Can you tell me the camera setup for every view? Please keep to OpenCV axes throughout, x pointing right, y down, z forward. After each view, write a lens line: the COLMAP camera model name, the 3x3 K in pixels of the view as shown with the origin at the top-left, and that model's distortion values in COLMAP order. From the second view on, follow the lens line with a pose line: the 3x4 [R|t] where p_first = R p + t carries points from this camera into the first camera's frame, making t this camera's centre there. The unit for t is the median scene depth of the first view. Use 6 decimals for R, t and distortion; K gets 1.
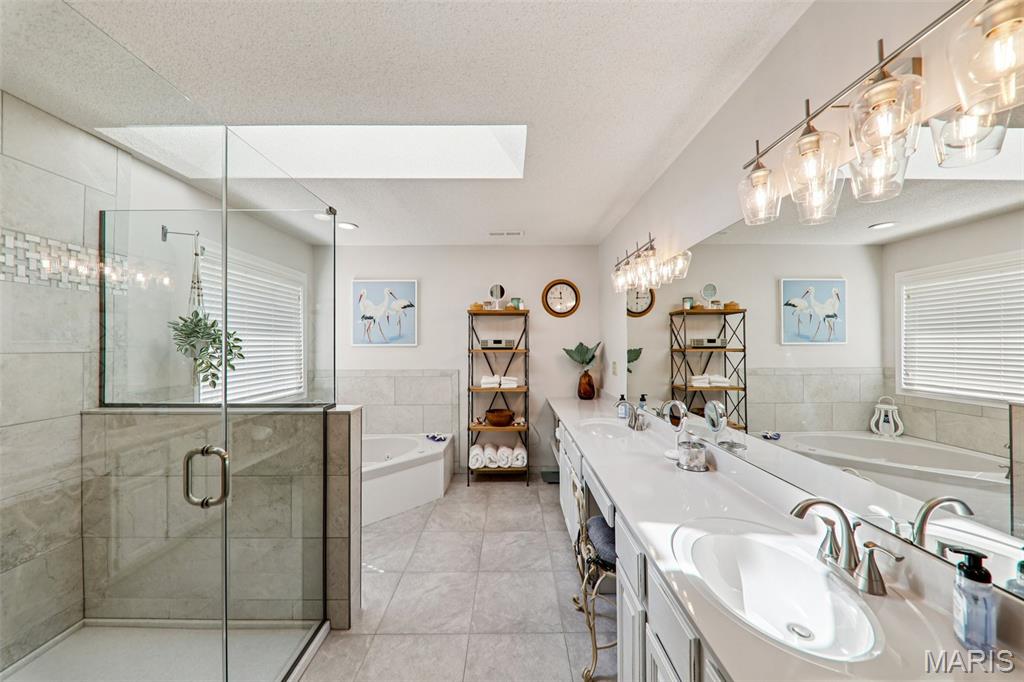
lens RADIAL K [[355.1, 0, 511.7], [0, 355.1, 347.9], [0, 0, 1]] dist [0.007904, -0.005237]
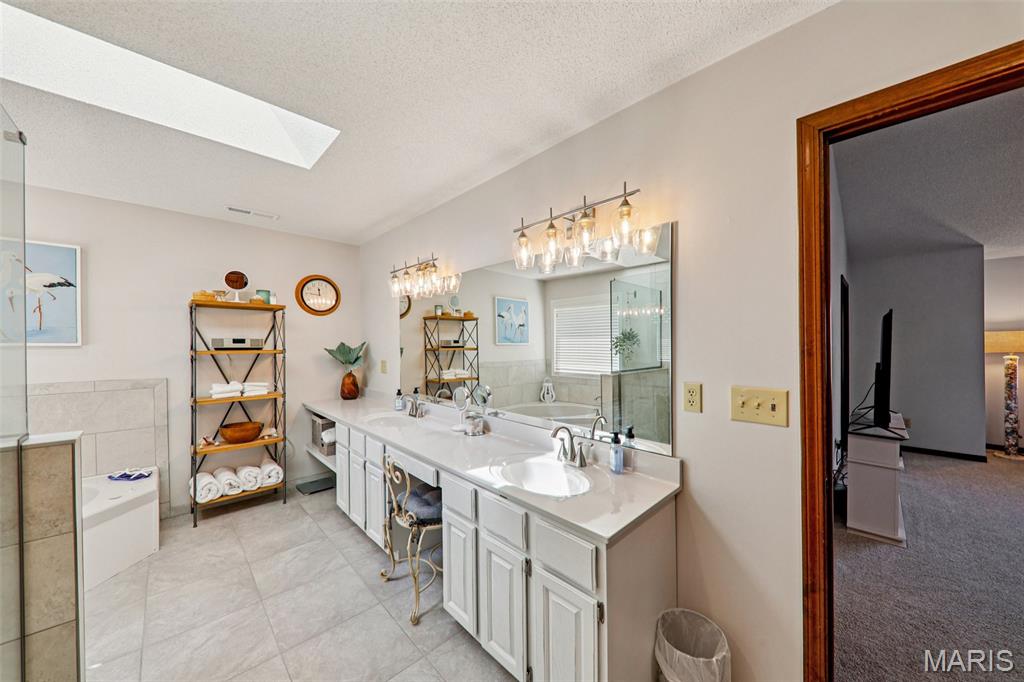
lens RADIAL K [[355.1, 0, 517.8], [0, 355.1, 348.5], [0, 0, 1]] dist [0.007904, -0.005237]
pose [[0.721140, -0.006421, 0.692760, -0.145779], [0.005792, 0.999978, 0.003239, 0.001396], [-0.692765, 0.001677, 0.721161, -0.048068]]
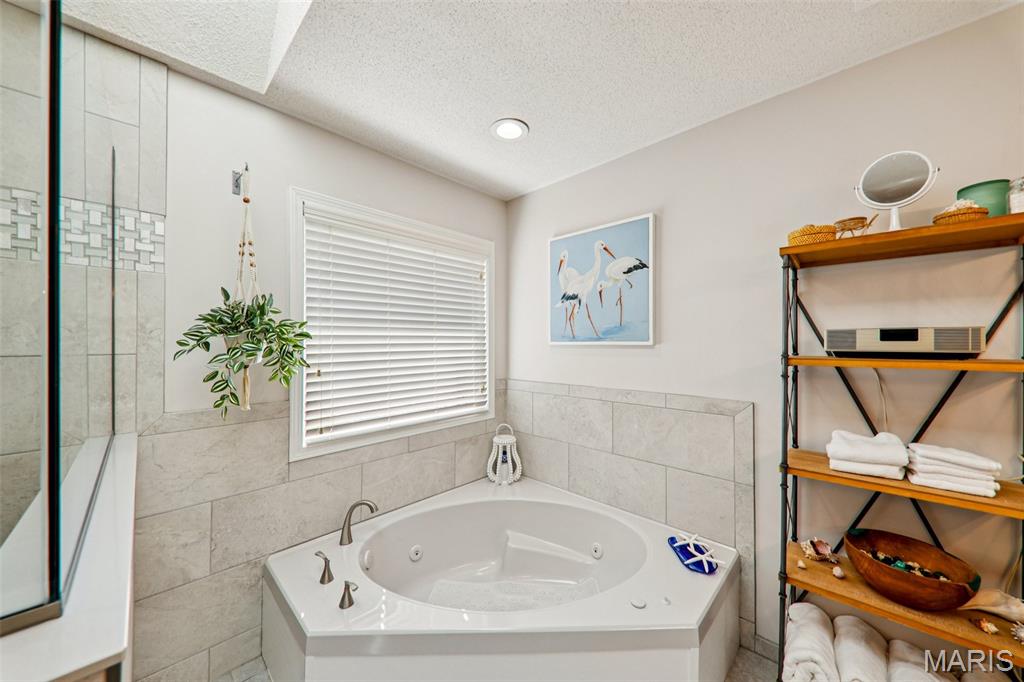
lens RADIAL K [[355.1, 0, 507.9], [0, 355.1, 341.9], [0, 0, 1]] dist [0.007904, -0.005237]
pose [[0.713080, 0.000183, -0.701083, -0.065612], [-0.006766, 0.999955, -0.006621, -0.006127], [0.701050, 0.009465, 0.713049, 0.528494]]
